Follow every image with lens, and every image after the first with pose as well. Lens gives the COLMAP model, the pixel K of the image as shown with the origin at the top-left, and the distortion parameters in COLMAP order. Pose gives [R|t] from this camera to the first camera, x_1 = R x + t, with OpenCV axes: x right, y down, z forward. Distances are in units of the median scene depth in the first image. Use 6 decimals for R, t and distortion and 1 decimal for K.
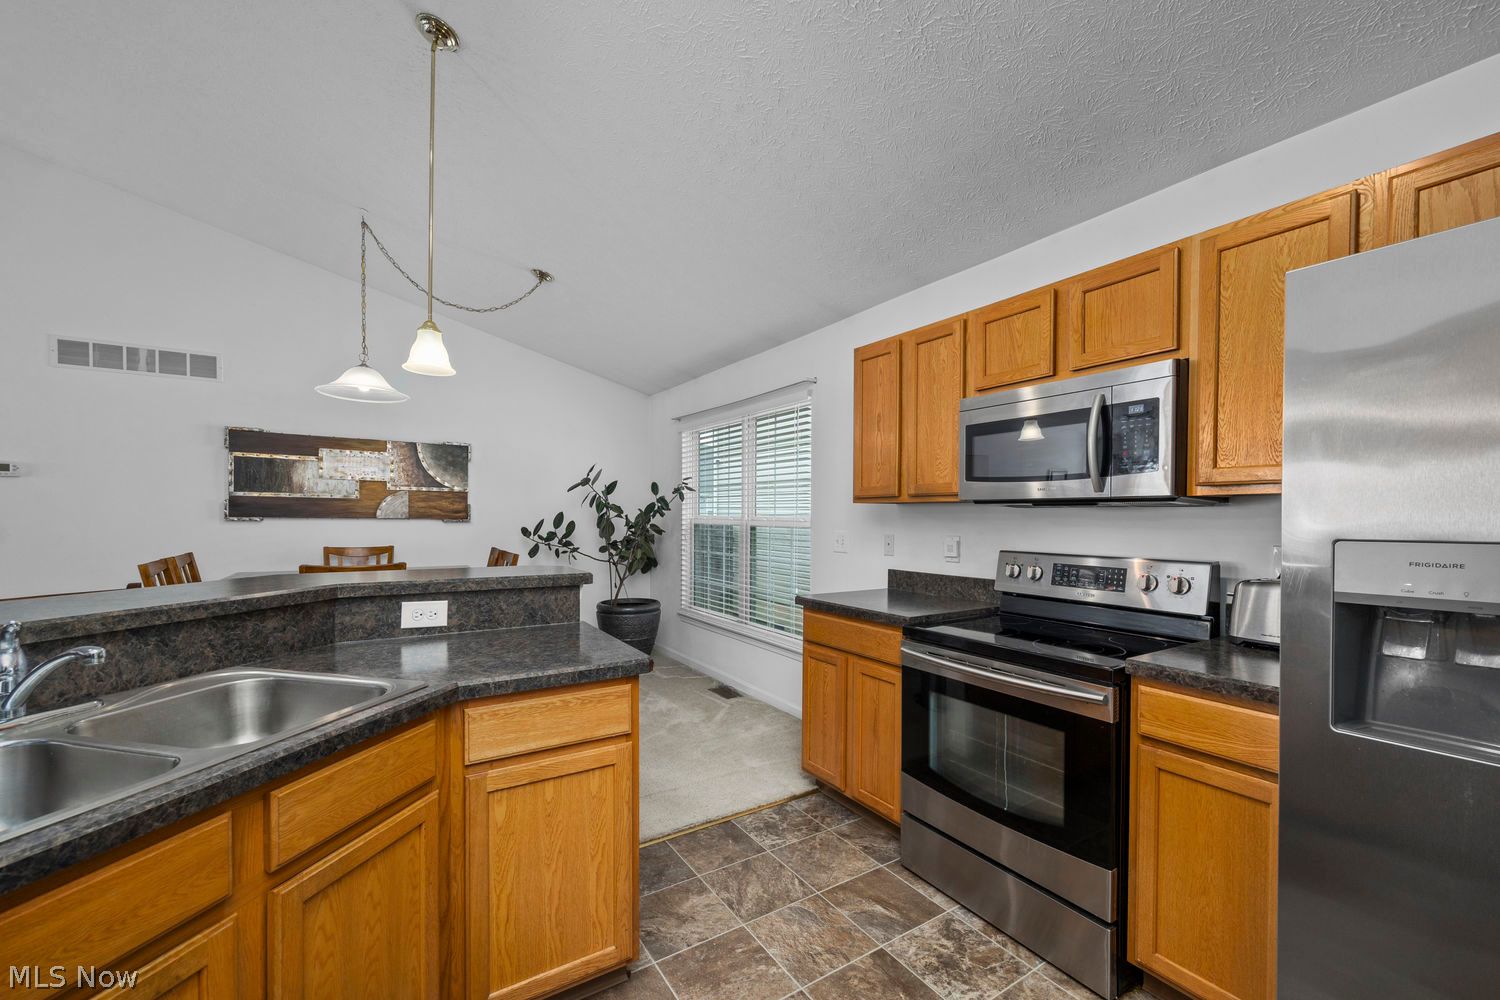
lens RADIAL K [[606.4, 0, 748.6], [0, 606.4, 528.2], [0, 0, 1]] dist [0.002174, 0.000181]
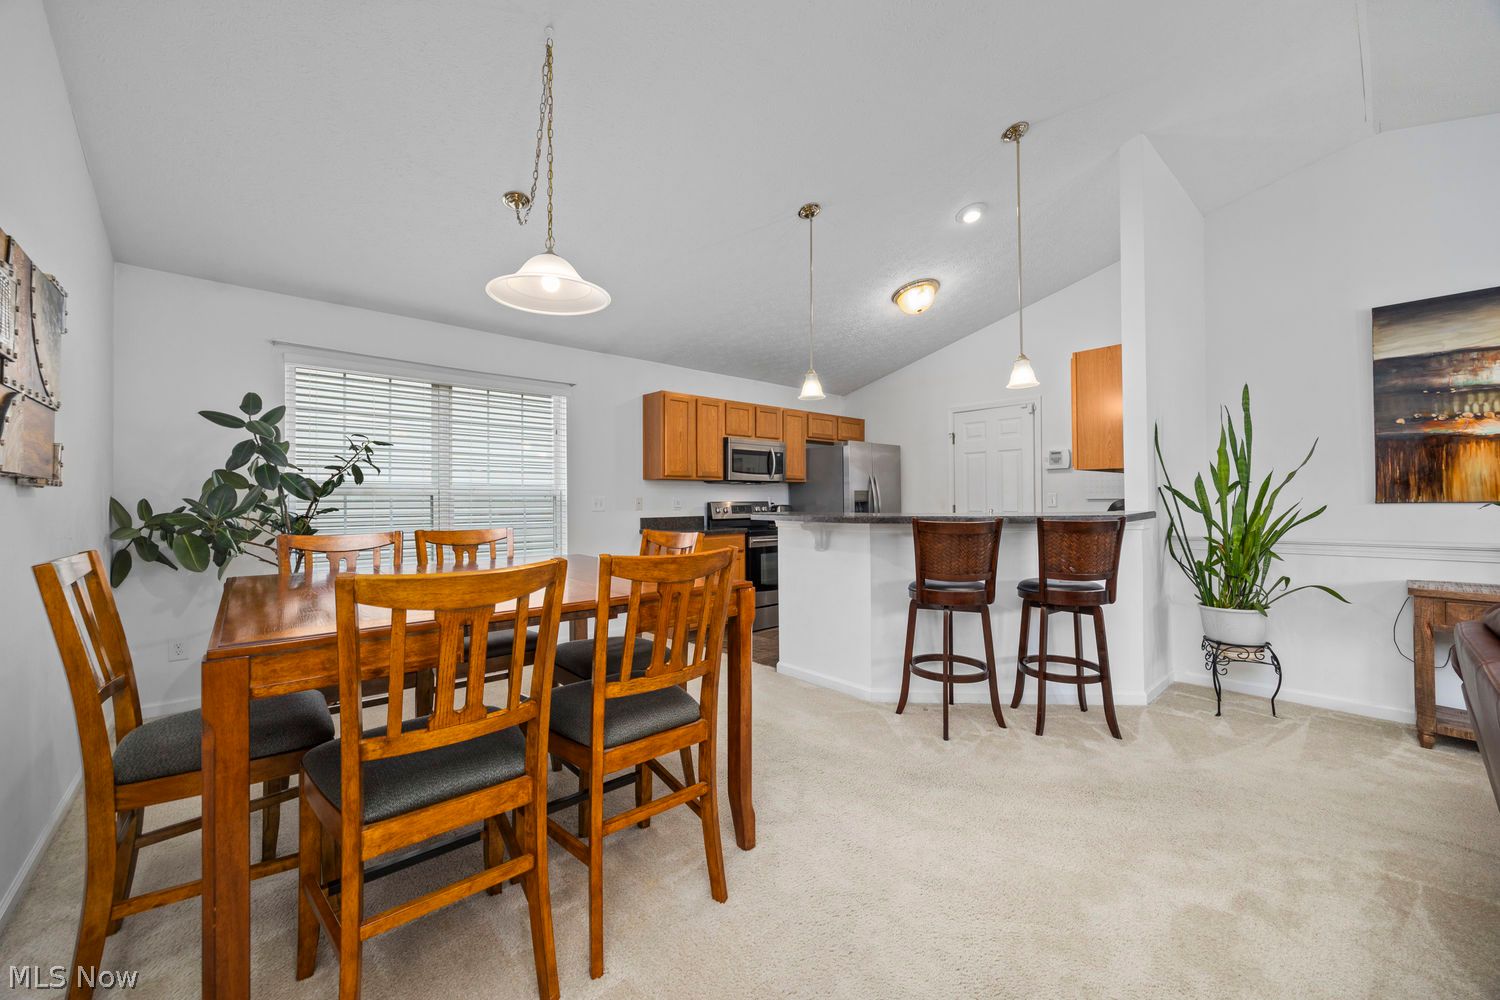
lens RADIAL K [[585.8, 0, 754.7], [0, 585.8, 499.3], [0, 0, 1]] dist [0.002619, 0.000206]
pose [[-0.152666, -0.003783, 0.988271, -1.088113], [0.024441, 0.999672, 0.007602, 0.007437], [-0.987976, 0.025315, -0.152524, 0.723471]]
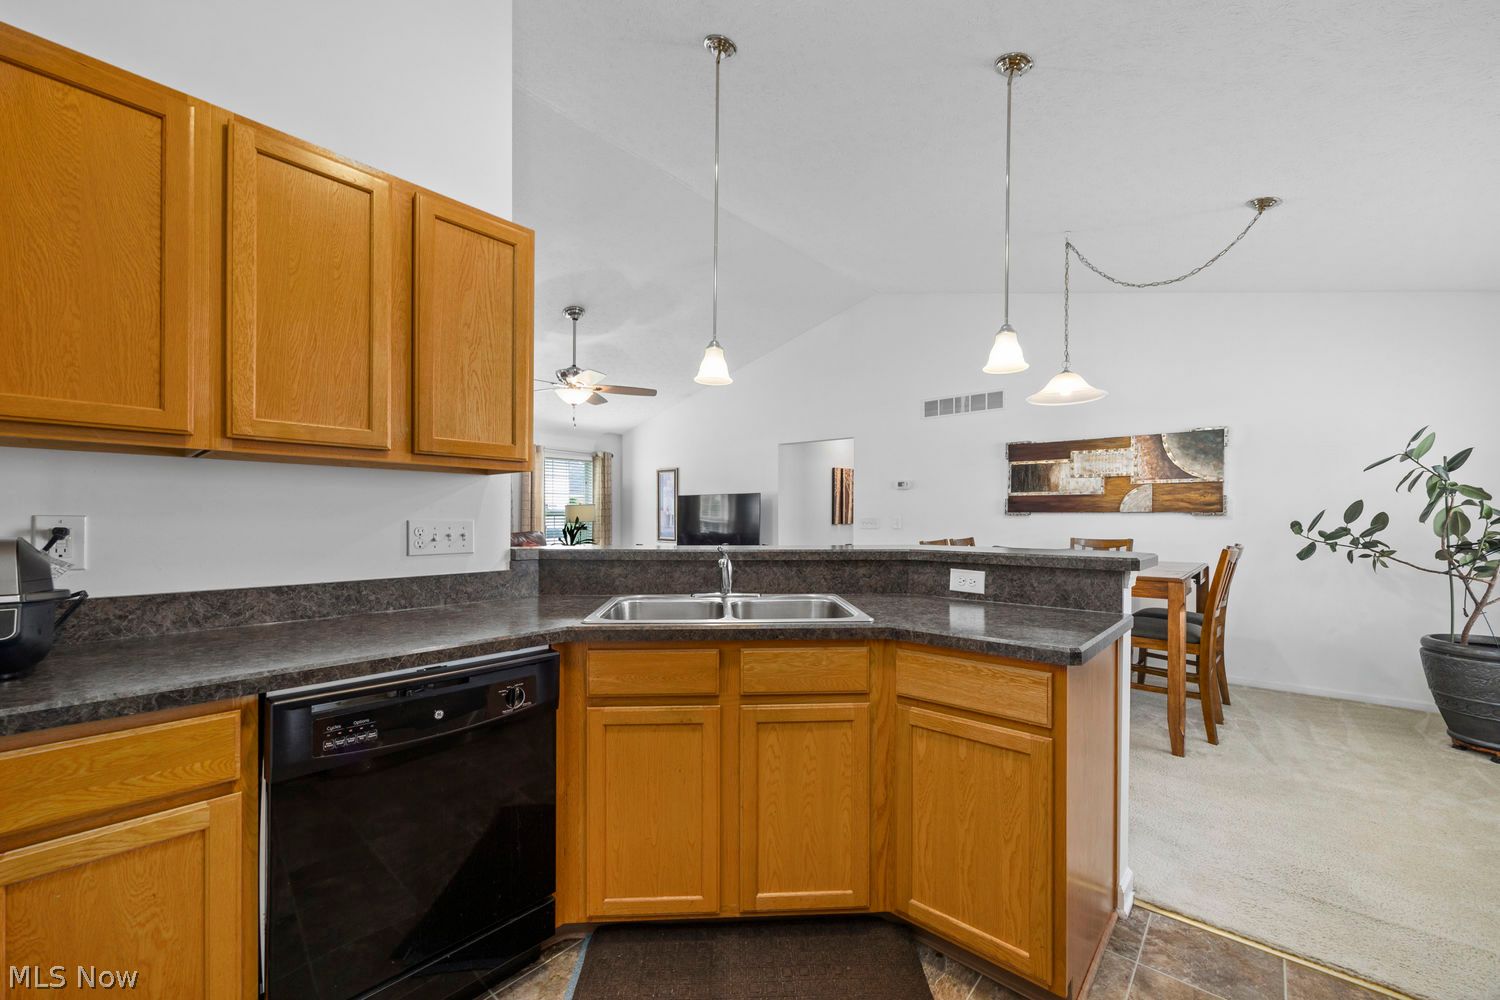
lens RADIAL K [[586.1, 0, 754.9], [0, 586.1, 524.1], [0, 0, 1]] dist [-0.000414, -0.000196]
pose [[0.277165, 0.002839, -0.960818, 0.197186], [-0.017465, 0.999845, -0.002084, 0.019034], [0.960664, 0.017358, 0.277171, 0.133805]]
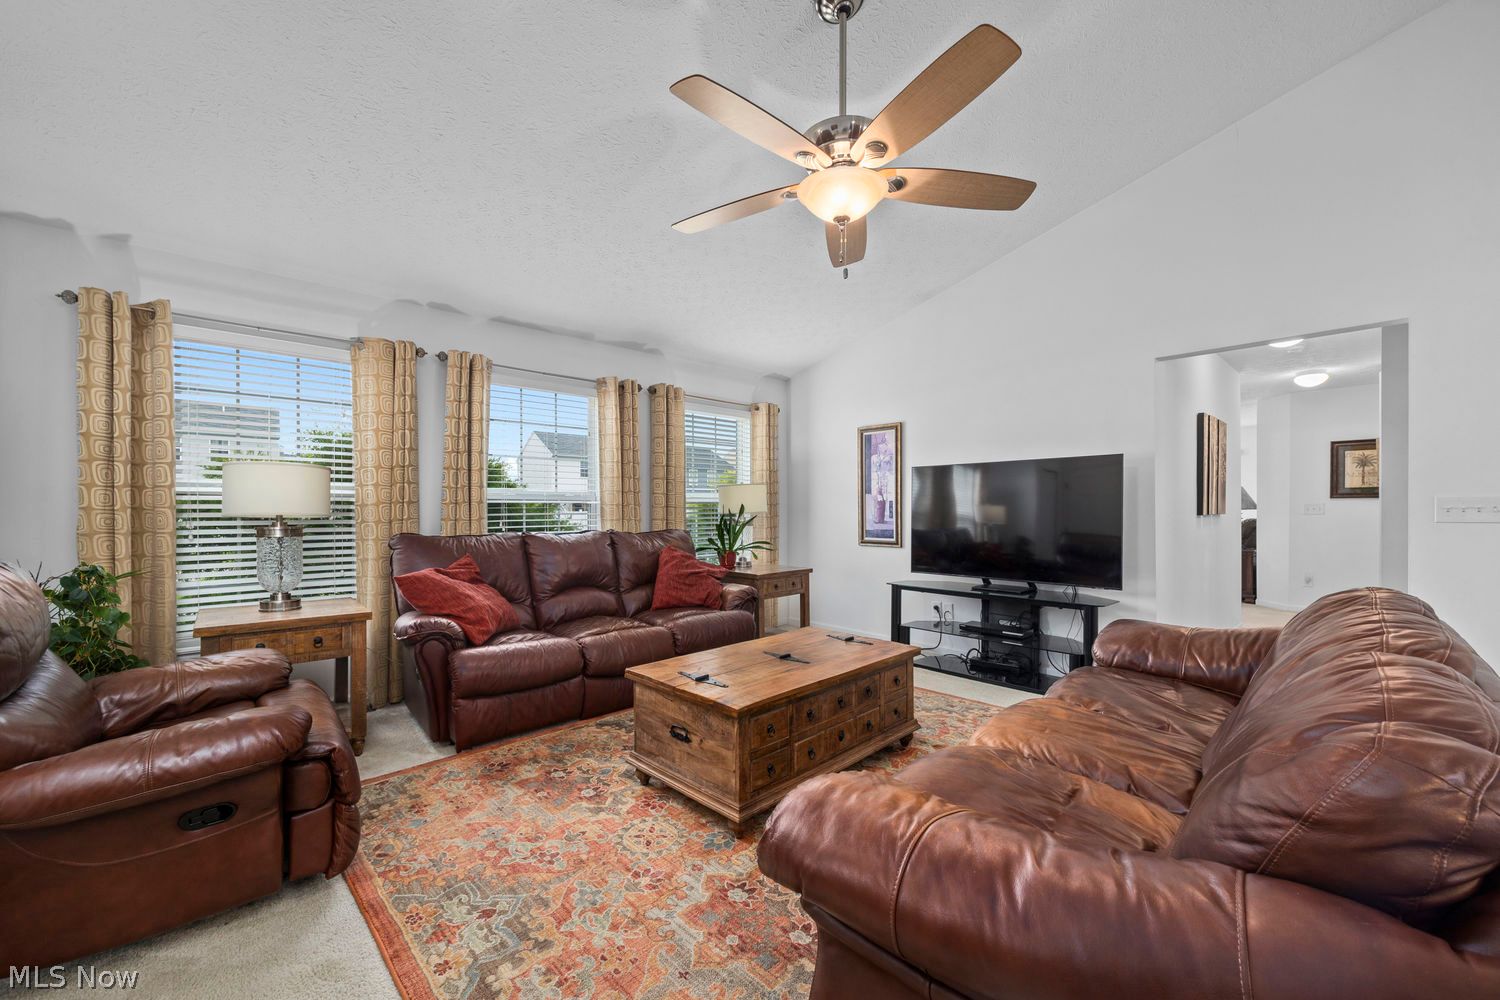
lens RADIAL K [[586.6, 0, 750.9], [0, 586.6, 508.7], [0, 0, 1]] dist [0.000838, -0.000028]
pose [[0.166413, -0.017145, -0.985907, -0.654789], [-0.014724, 0.999694, -0.019870, 0.031971], [0.985946, 0.017823, 0.166110, -0.060699]]
